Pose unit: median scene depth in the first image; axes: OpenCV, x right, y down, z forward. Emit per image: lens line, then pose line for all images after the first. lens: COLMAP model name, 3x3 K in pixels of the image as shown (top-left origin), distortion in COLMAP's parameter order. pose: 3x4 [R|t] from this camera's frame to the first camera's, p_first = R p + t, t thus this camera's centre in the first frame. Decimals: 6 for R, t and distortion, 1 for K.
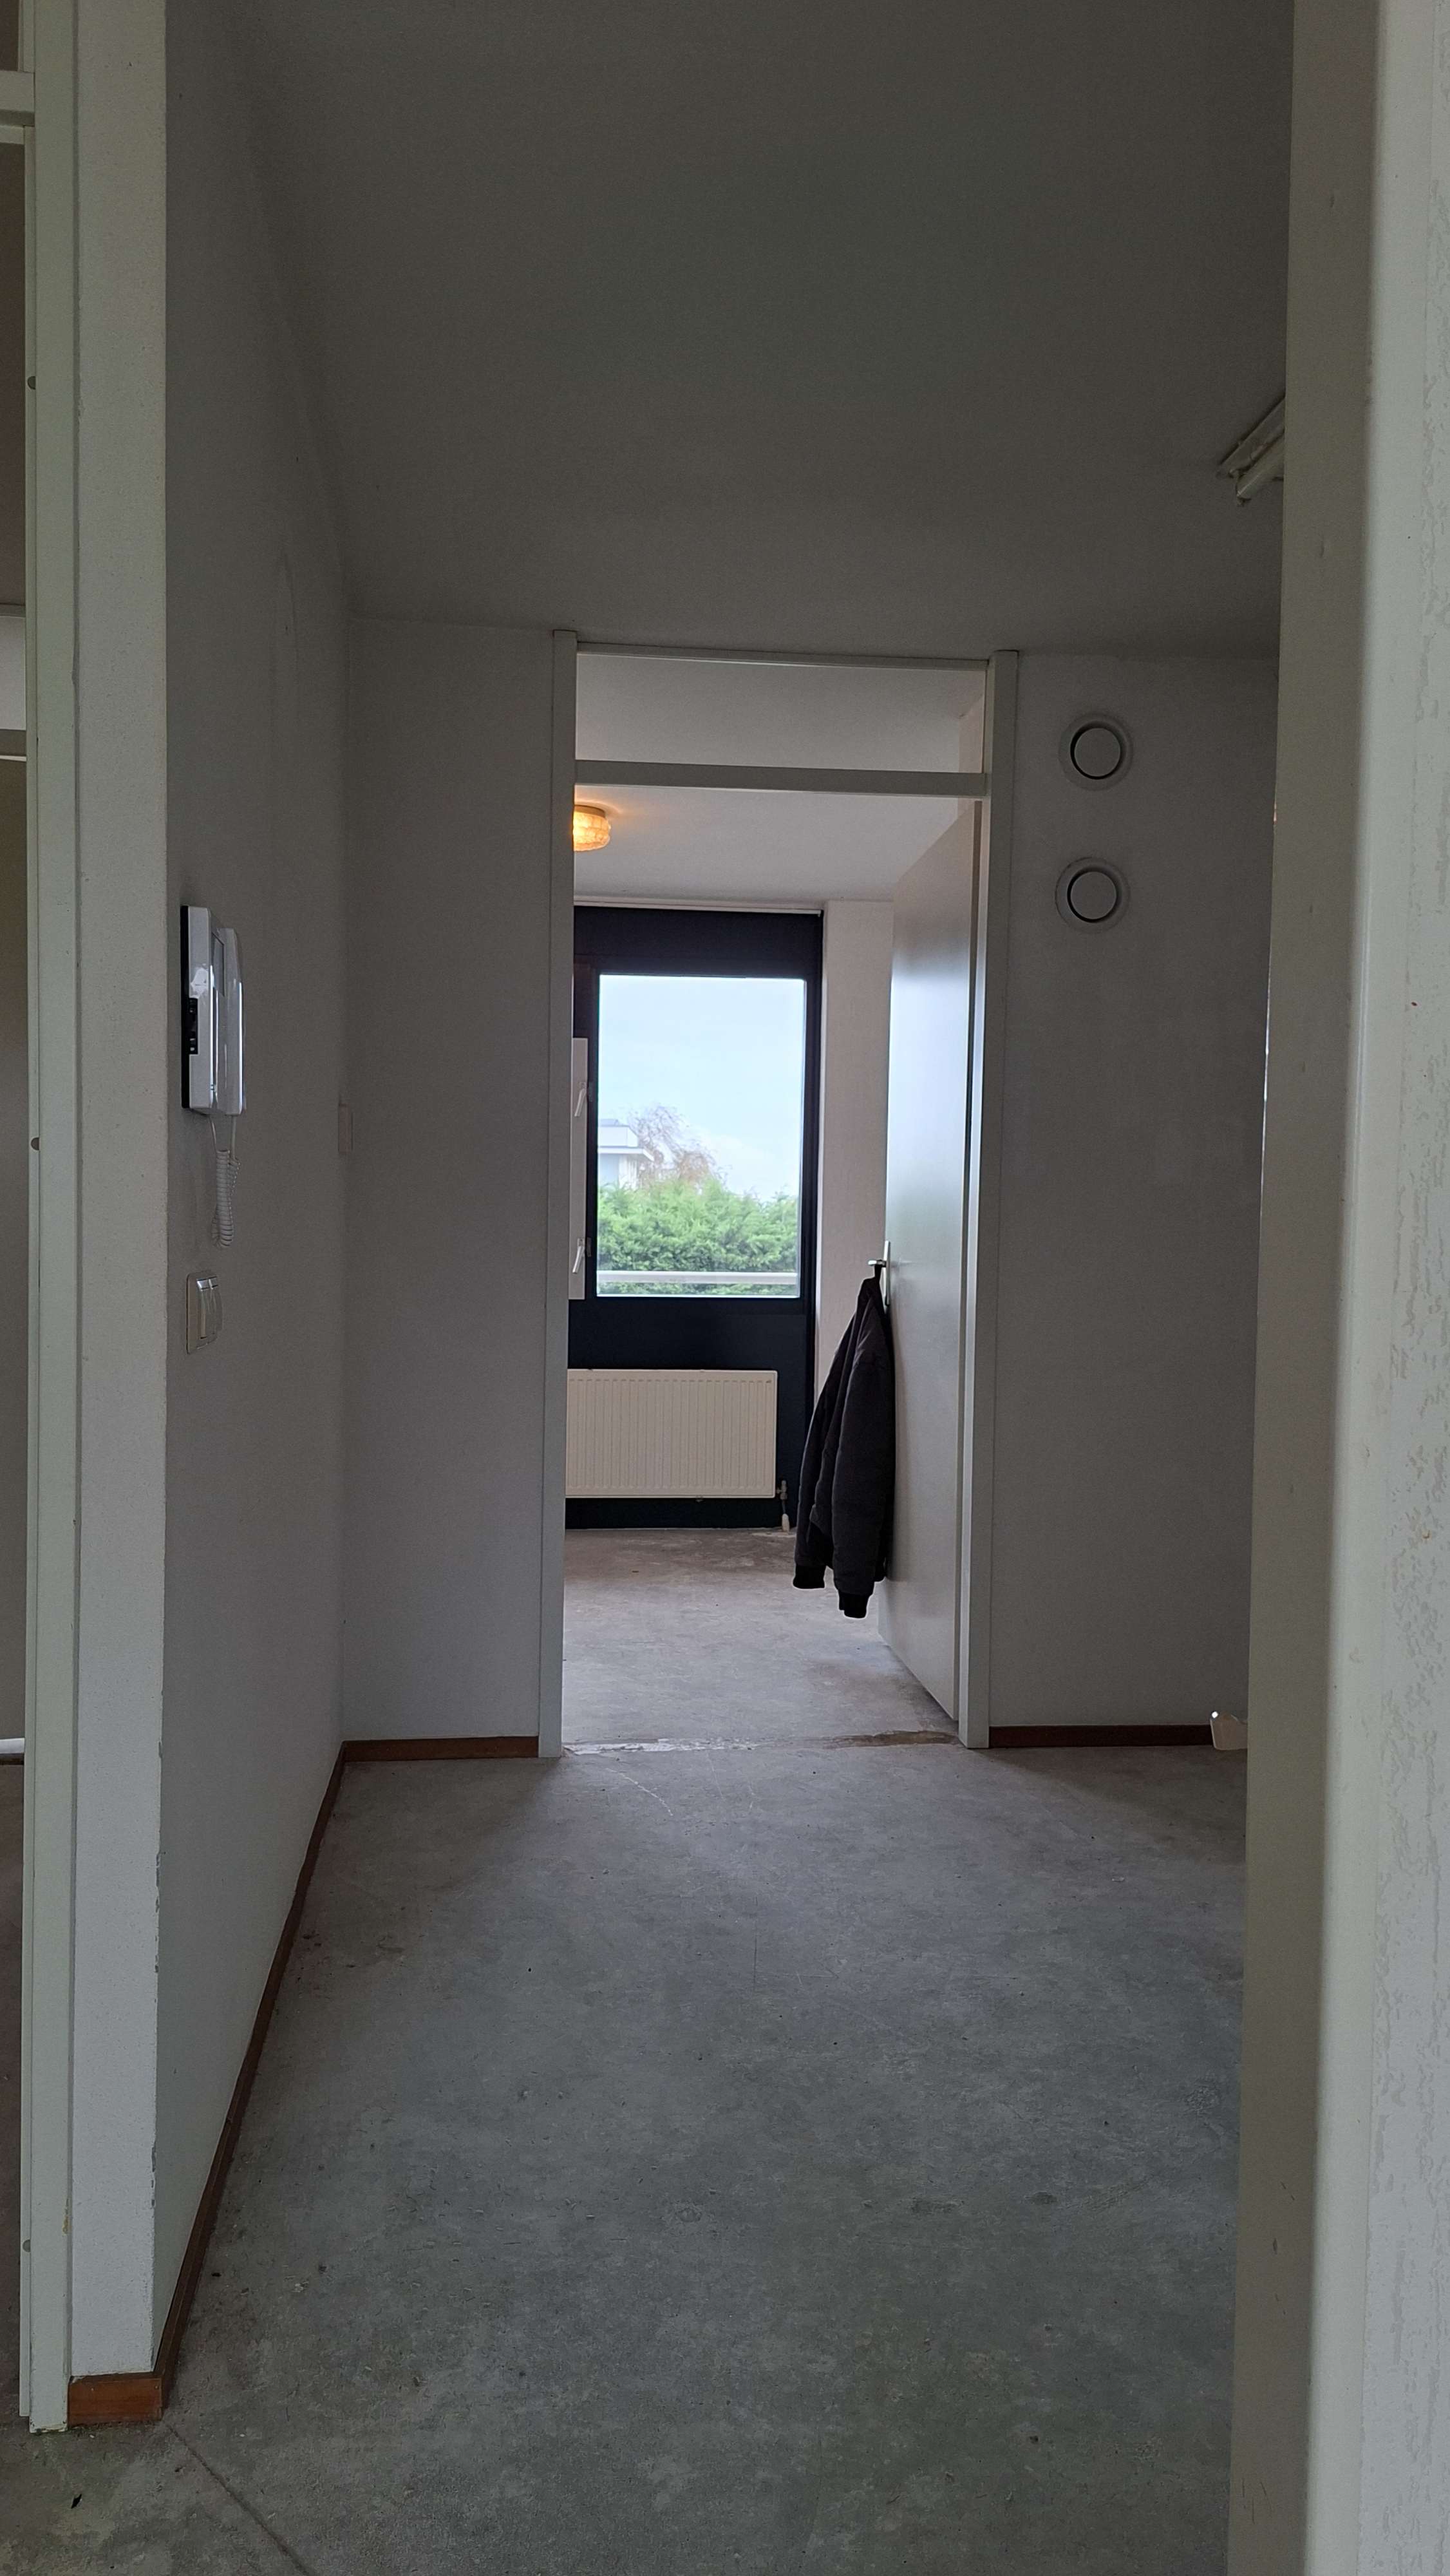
lens RADIAL K [[1773.7, 0, 725.0], [0, 1773.7, 1288.0], [0, 0, 1]] dist [0.086031, -0.105677]
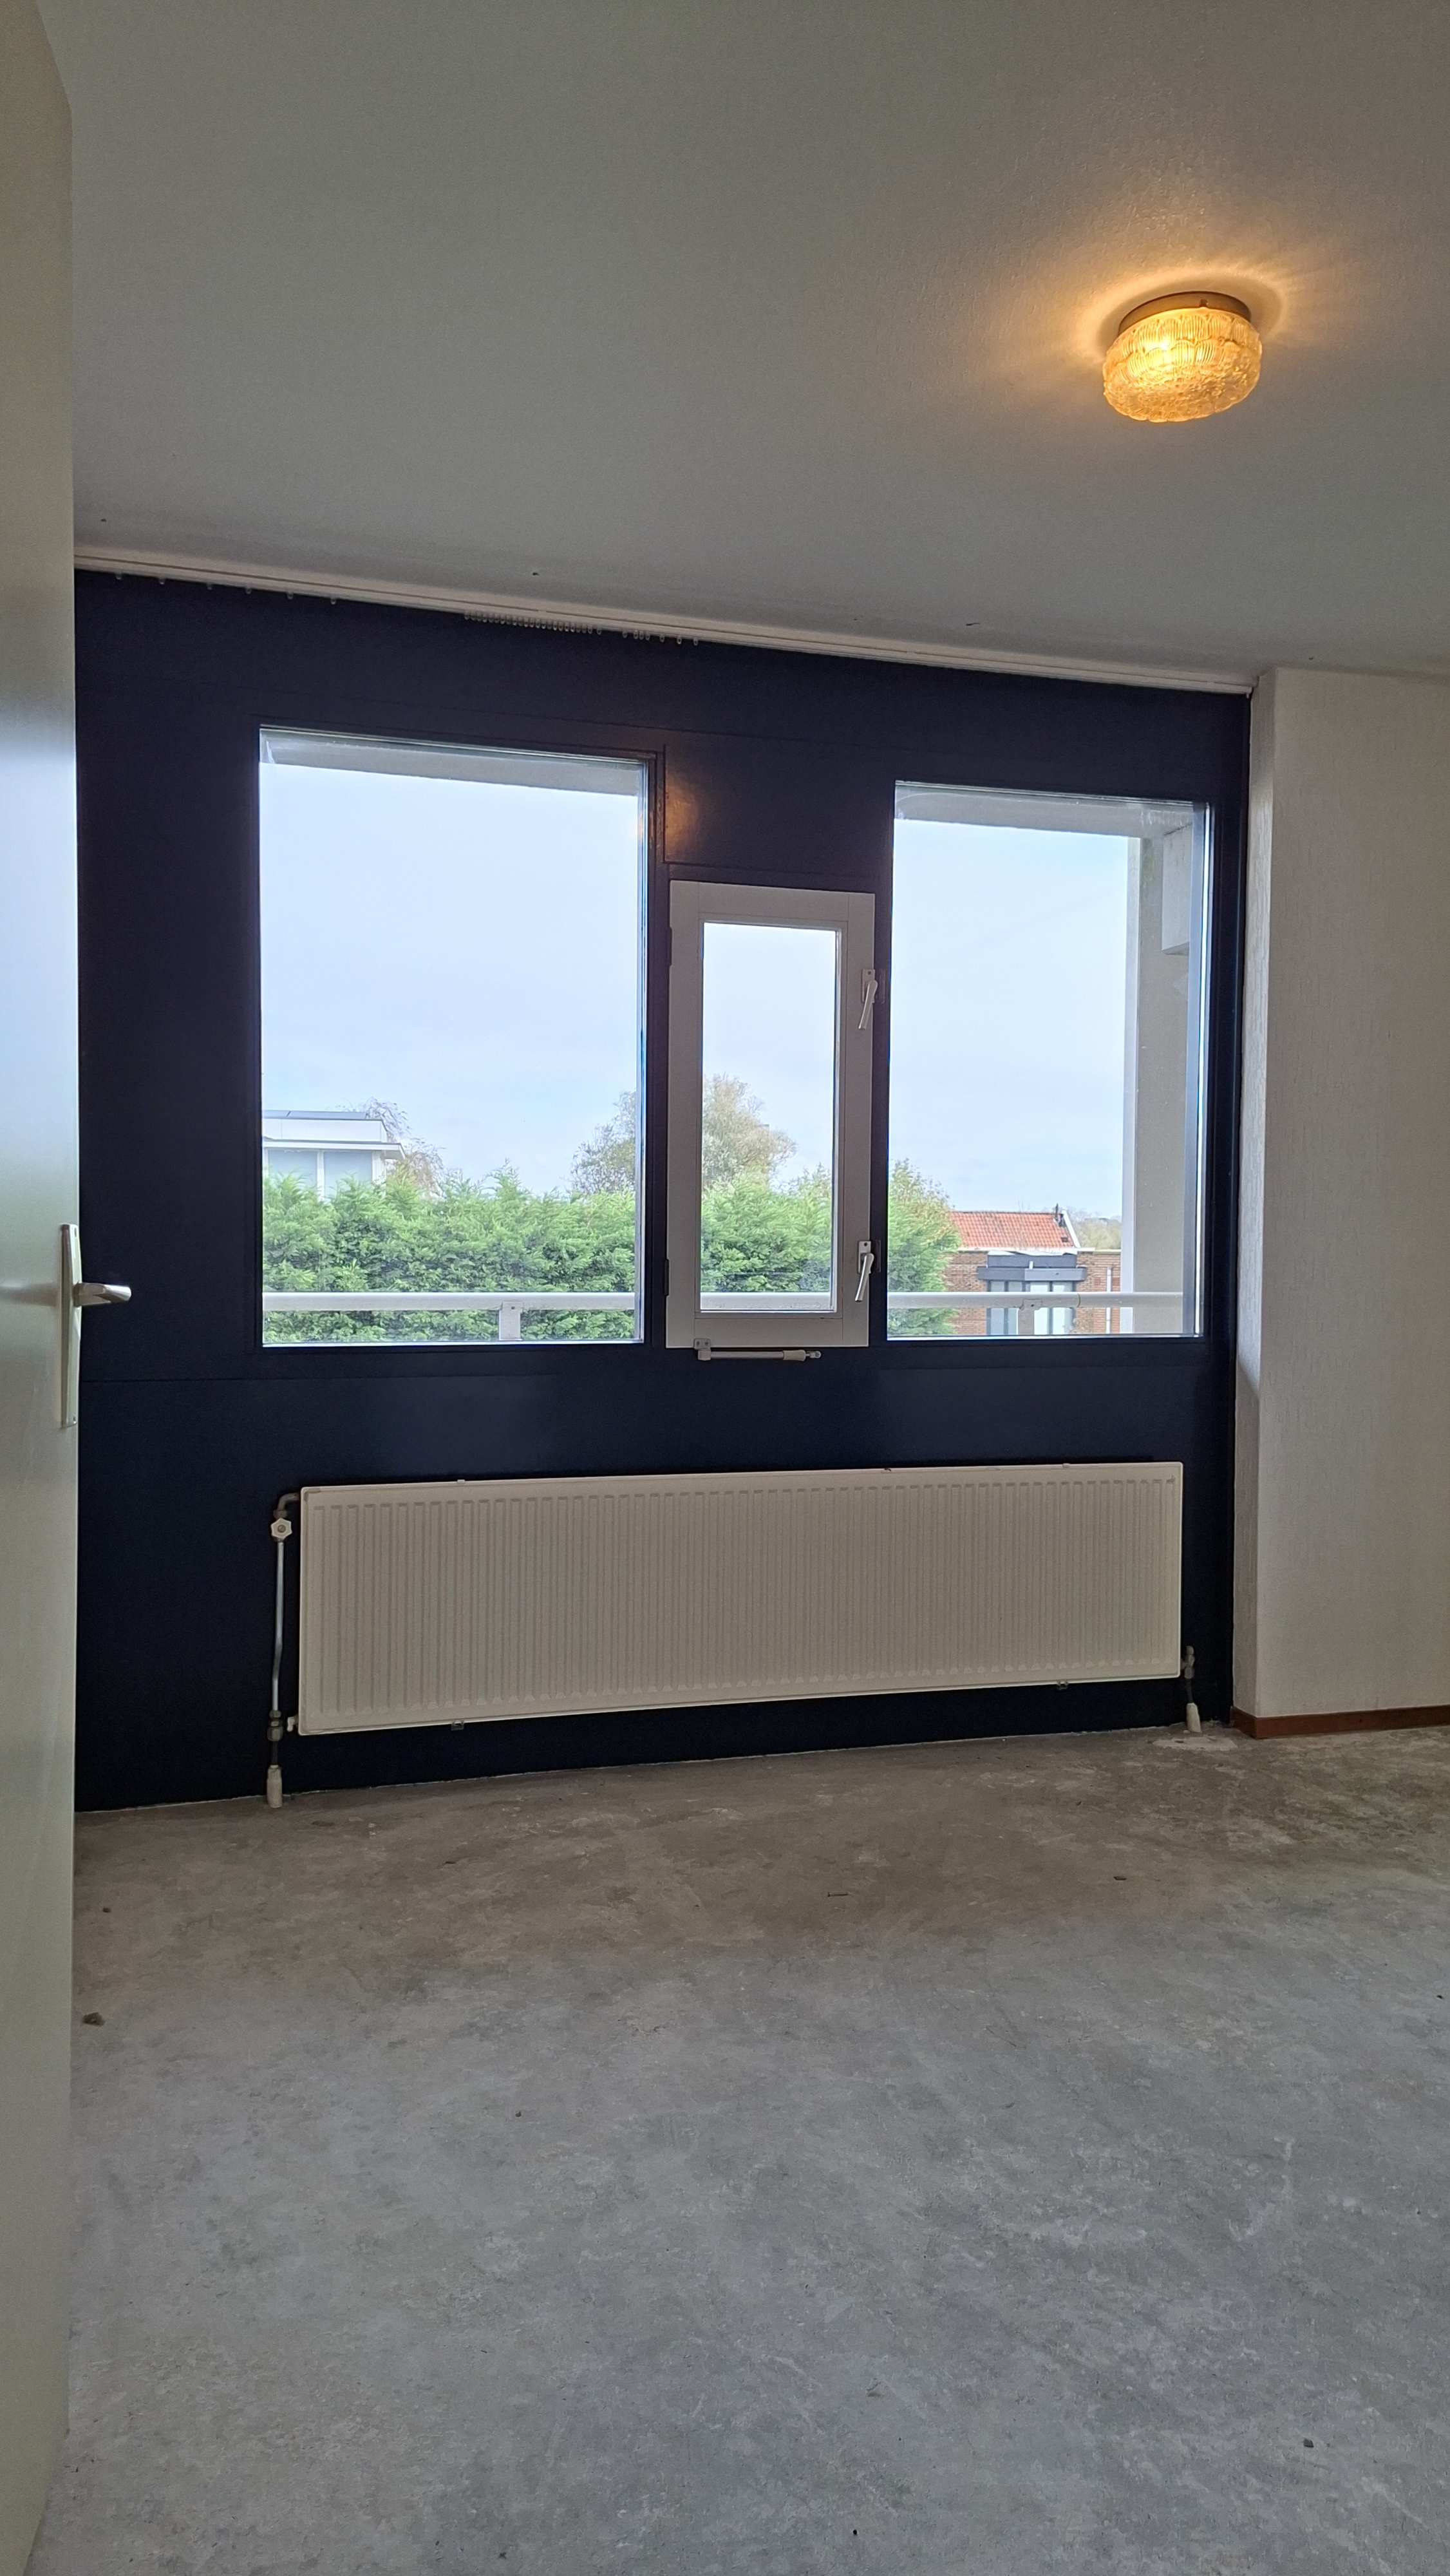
lens RADIAL K [[1773.7, 0, 725.0], [0, 1773.7, 1288.0], [0, 0, 1]] dist [0.086031, -0.105677]
pose [[0.985119, -0.013880, 0.171310, -0.056304], [0.014303, 0.999897, -0.001233, -0.003196], [-0.171275, 0.003665, 0.985216, 0.112117]]
